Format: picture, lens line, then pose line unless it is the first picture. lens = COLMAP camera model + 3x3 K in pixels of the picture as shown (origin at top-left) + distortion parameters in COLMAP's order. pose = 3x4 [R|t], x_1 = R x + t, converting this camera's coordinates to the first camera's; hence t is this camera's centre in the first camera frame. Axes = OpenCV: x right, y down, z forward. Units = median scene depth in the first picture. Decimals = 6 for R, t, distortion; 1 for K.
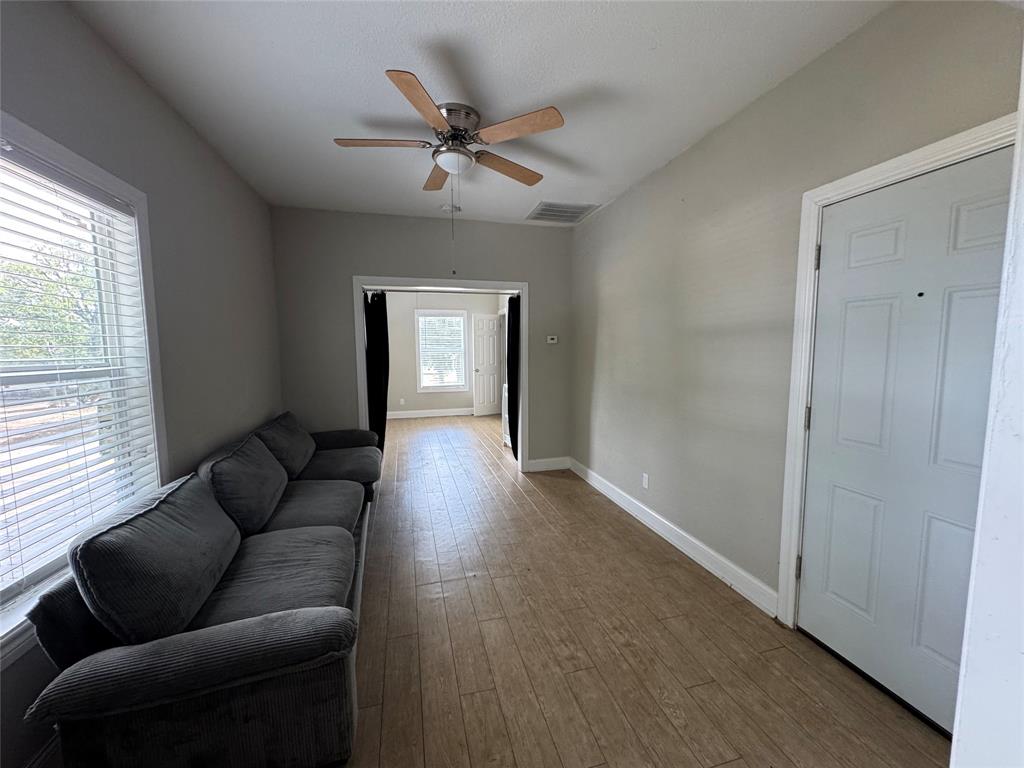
lens RADIAL K [[409.5, 0, 513.5], [0, 409.5, 382.4], [0, 0, 1]] dist [-0.010426, 0.000171]
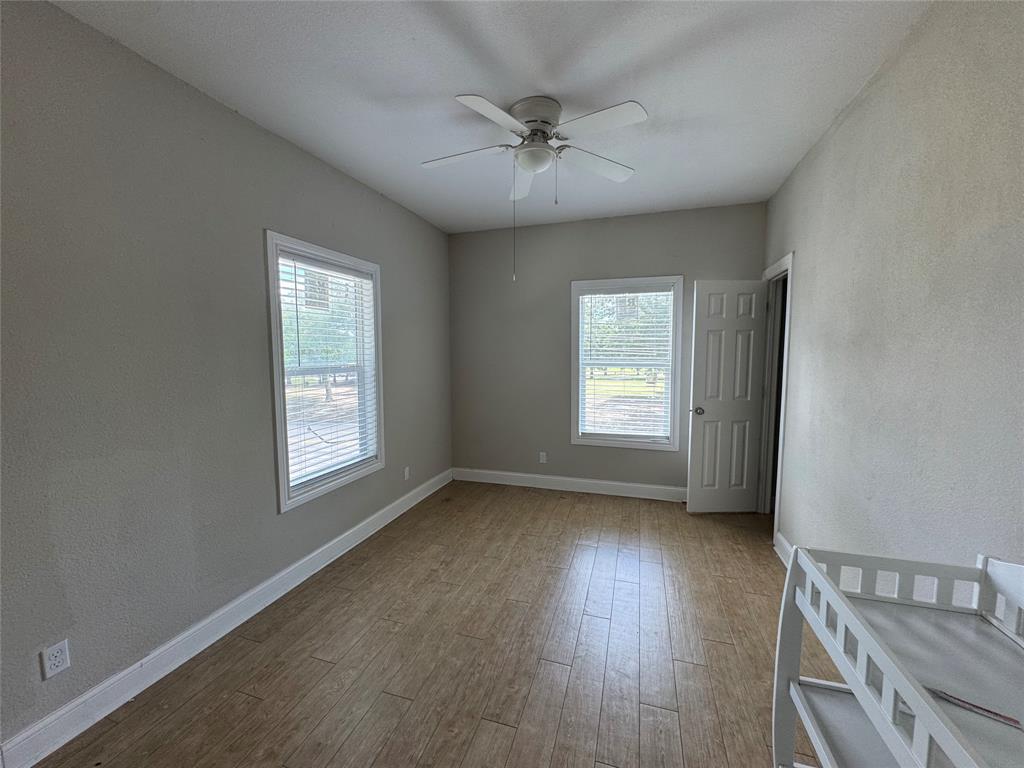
lens RADIAL K [[409.5, 0, 513.5], [0, 409.5, 382.4], [0, 0, 1]] dist [-0.010426, 0.000171]
pose [[0.850515, 0.052703, -0.523304, -0.031450], [-0.049336, 0.998574, 0.020383, -0.058681], [0.523632, 0.008482, 0.851902, 0.521523]]
